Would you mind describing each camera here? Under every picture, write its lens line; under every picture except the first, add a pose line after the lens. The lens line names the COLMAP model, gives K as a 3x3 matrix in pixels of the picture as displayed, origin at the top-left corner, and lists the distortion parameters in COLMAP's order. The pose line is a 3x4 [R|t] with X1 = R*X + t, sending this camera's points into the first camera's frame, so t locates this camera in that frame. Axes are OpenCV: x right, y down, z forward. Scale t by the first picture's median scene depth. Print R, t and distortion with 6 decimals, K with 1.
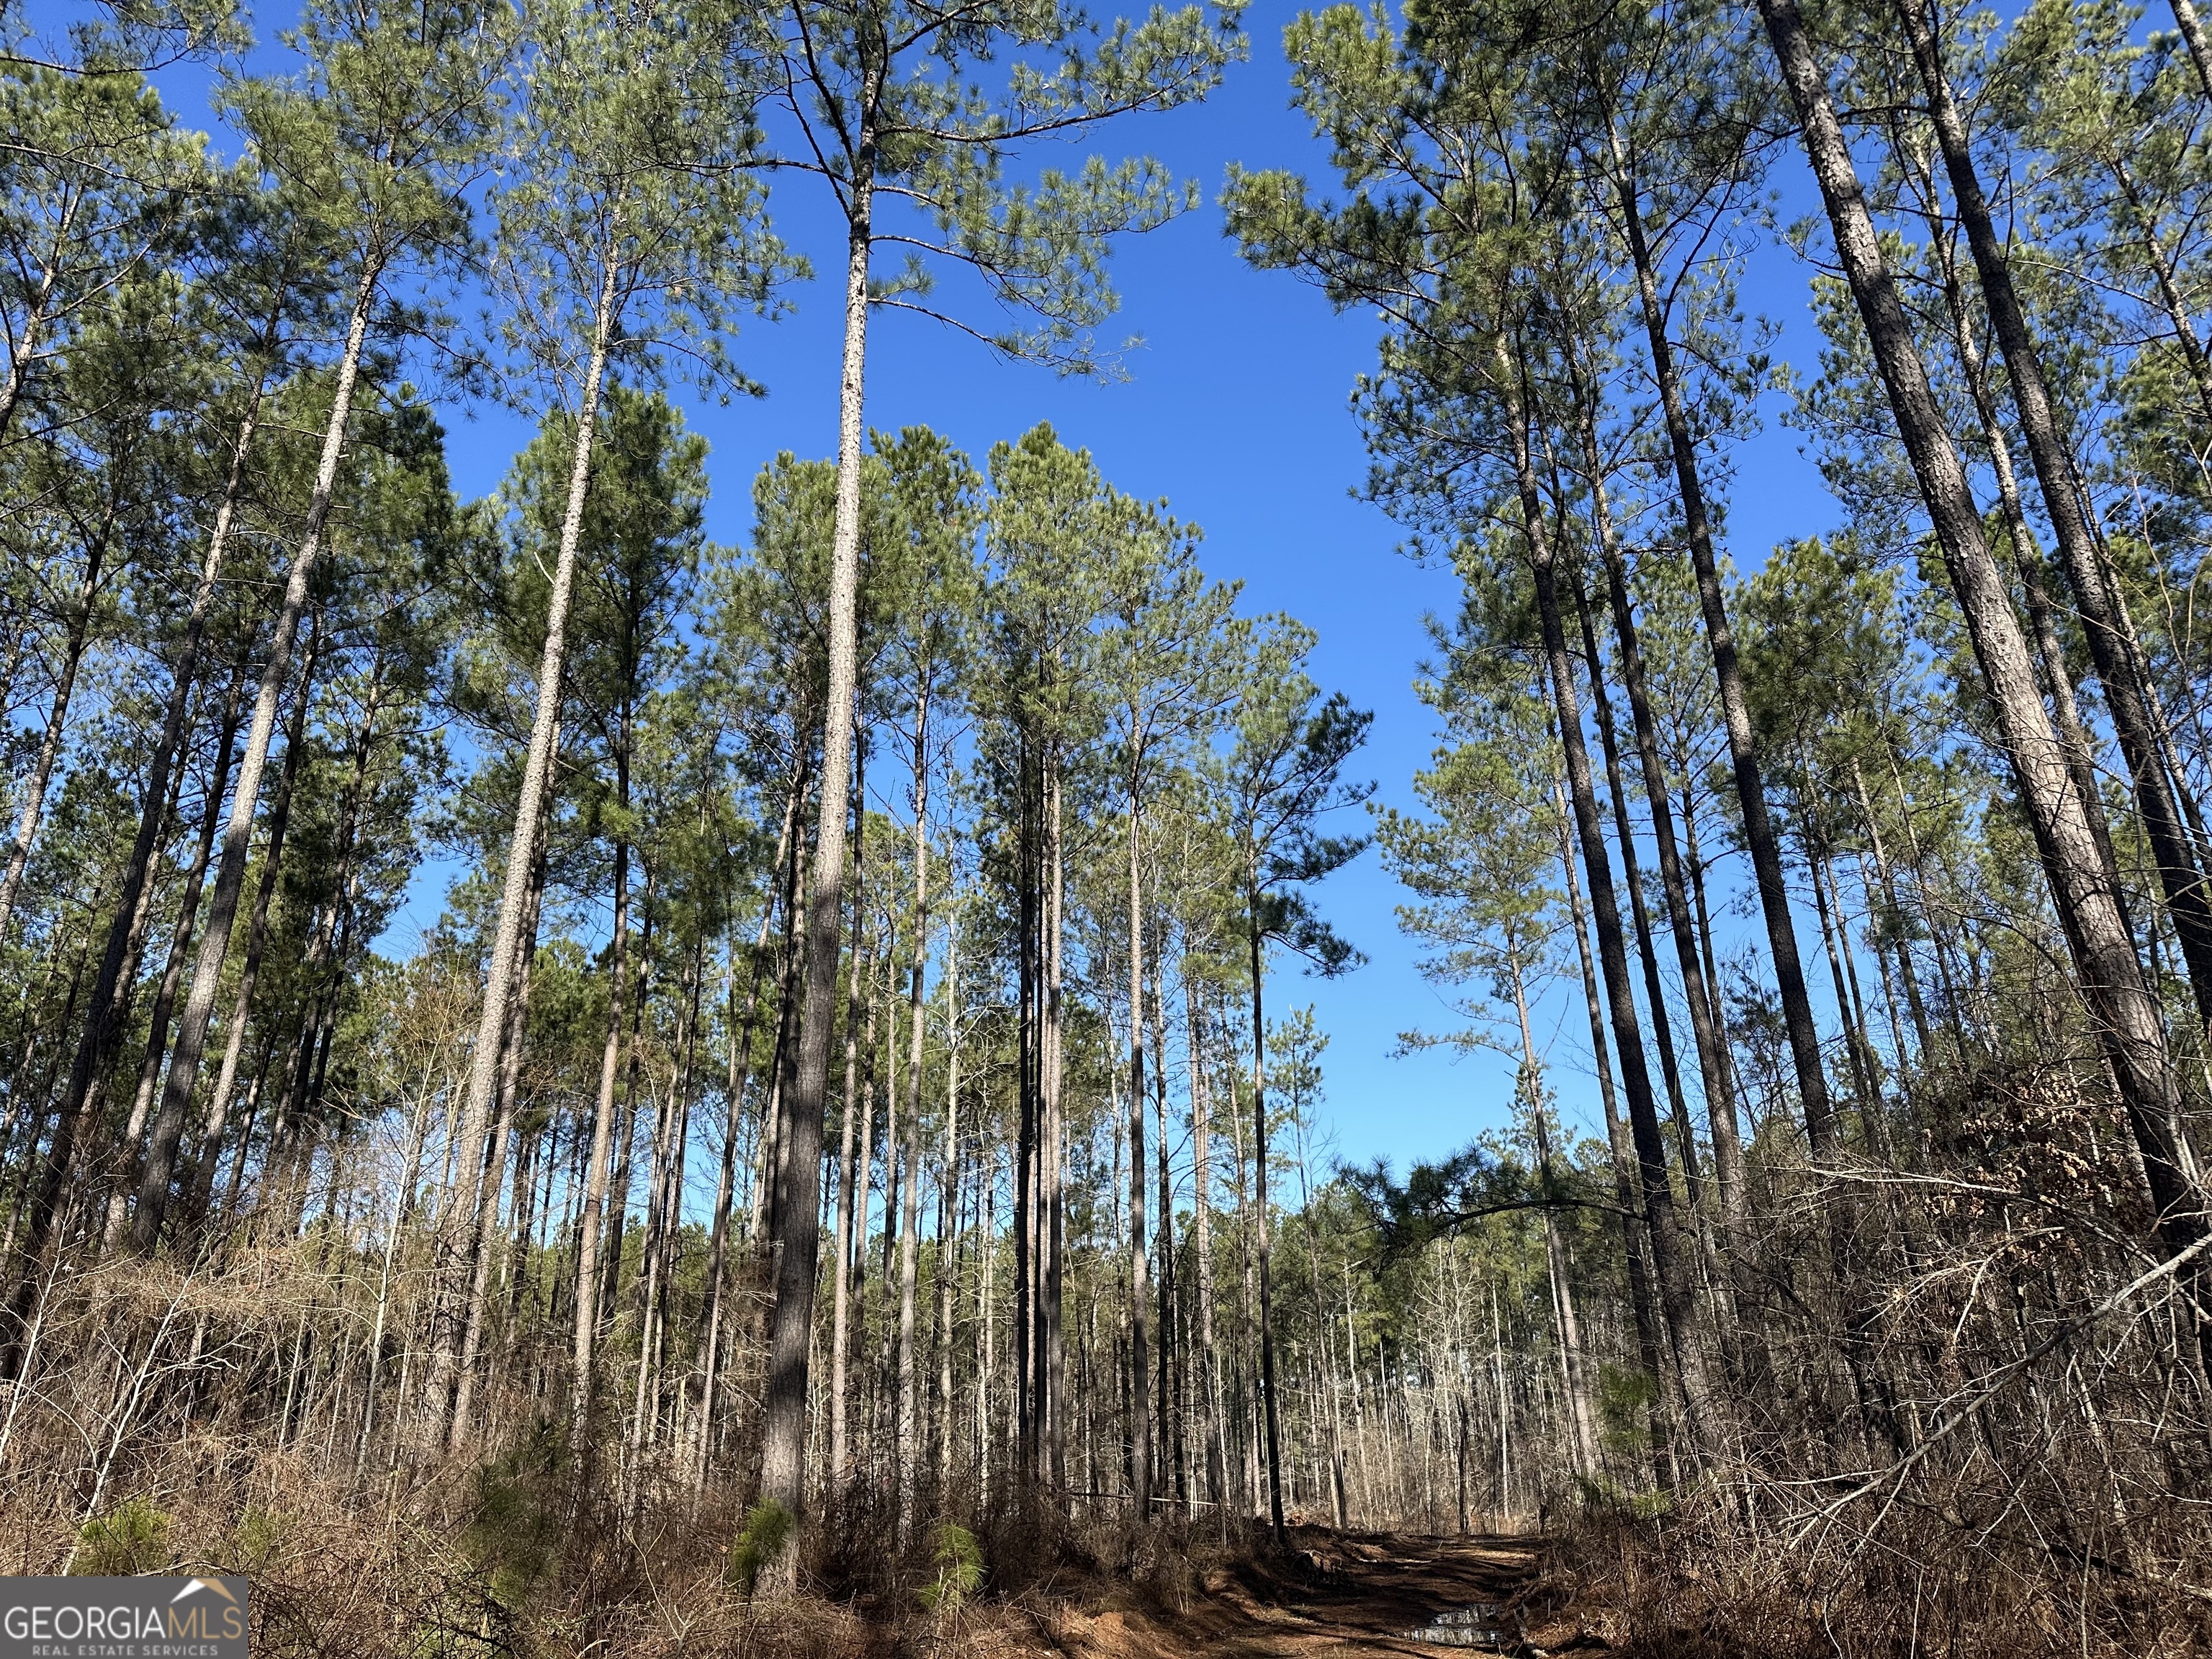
lens RADIAL K [[1539.5, 0, 1106.3], [0, 1539.5, 818.0], [0, 0, 1]] dist [0.205254, -0.360369]
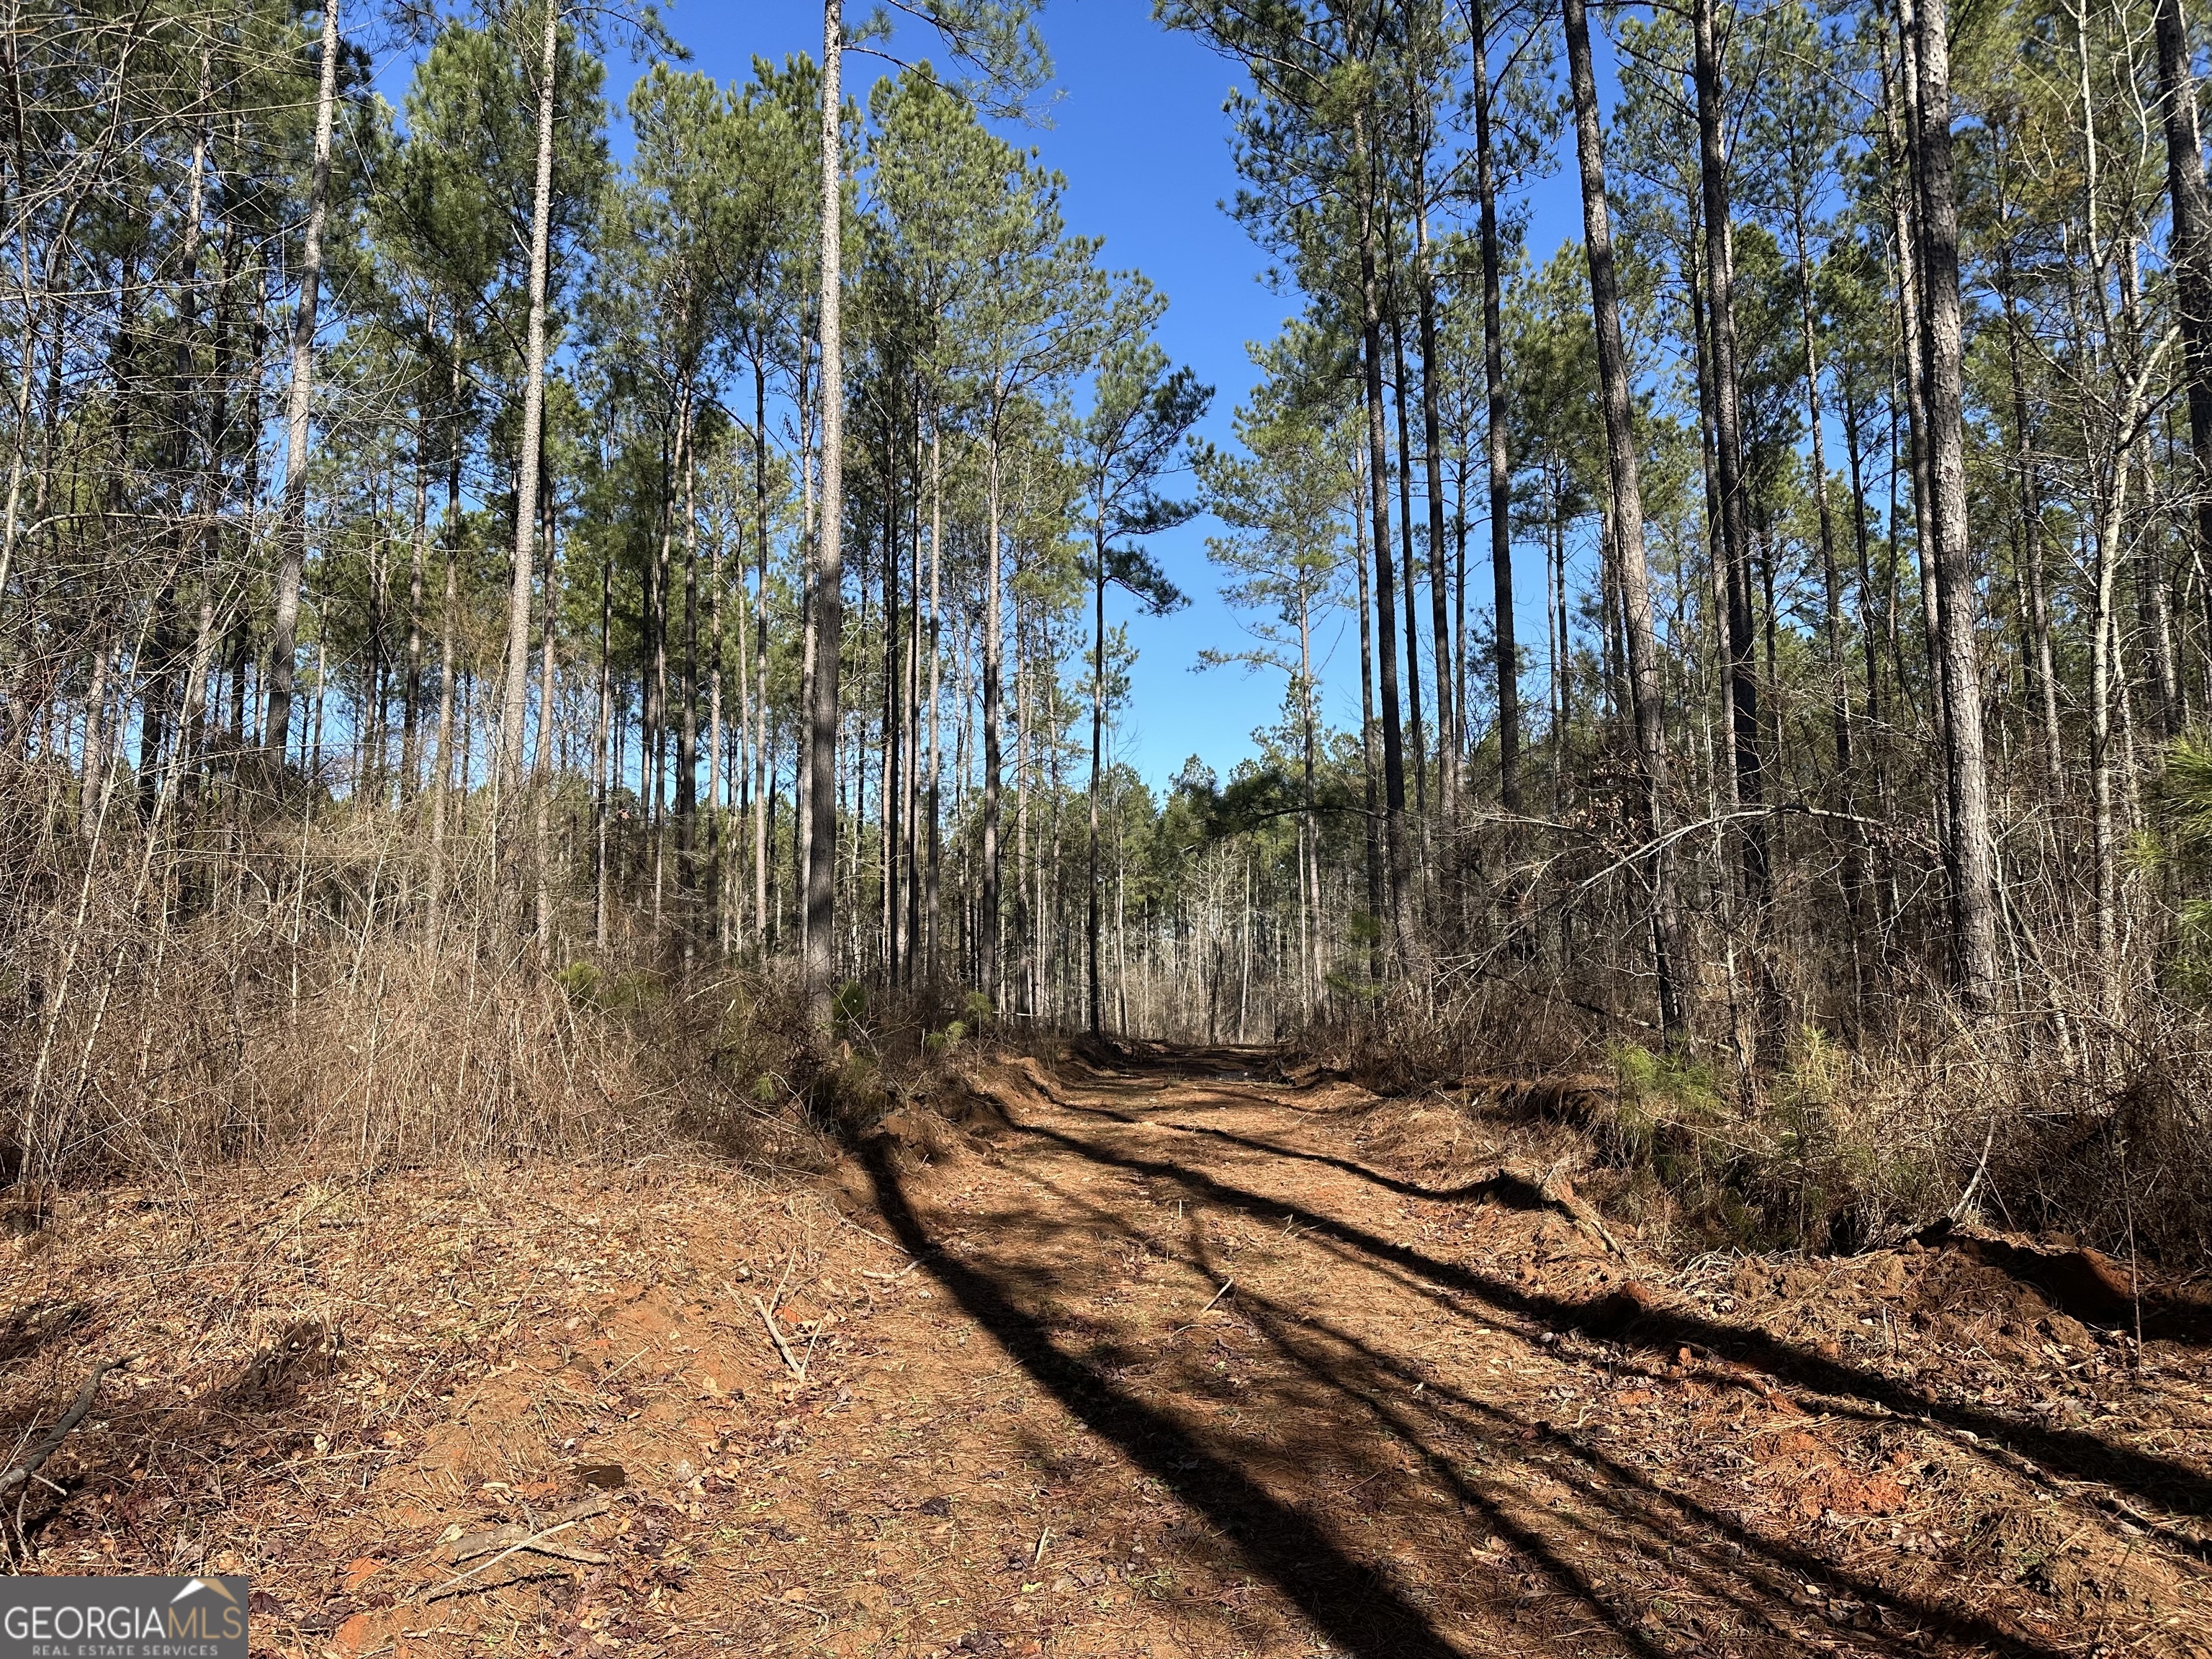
lens RADIAL K [[1539.5, 0, 1106.3], [0, 1539.5, 818.0], [0, 0, 1]] dist [0.205254, -0.360369]
pose [[0.989289, 0.027404, 0.143373, -0.061288], [-0.064509, 0.963175, 0.261020, -0.054590], [-0.130940, -0.267474, 0.954627, -0.170525]]
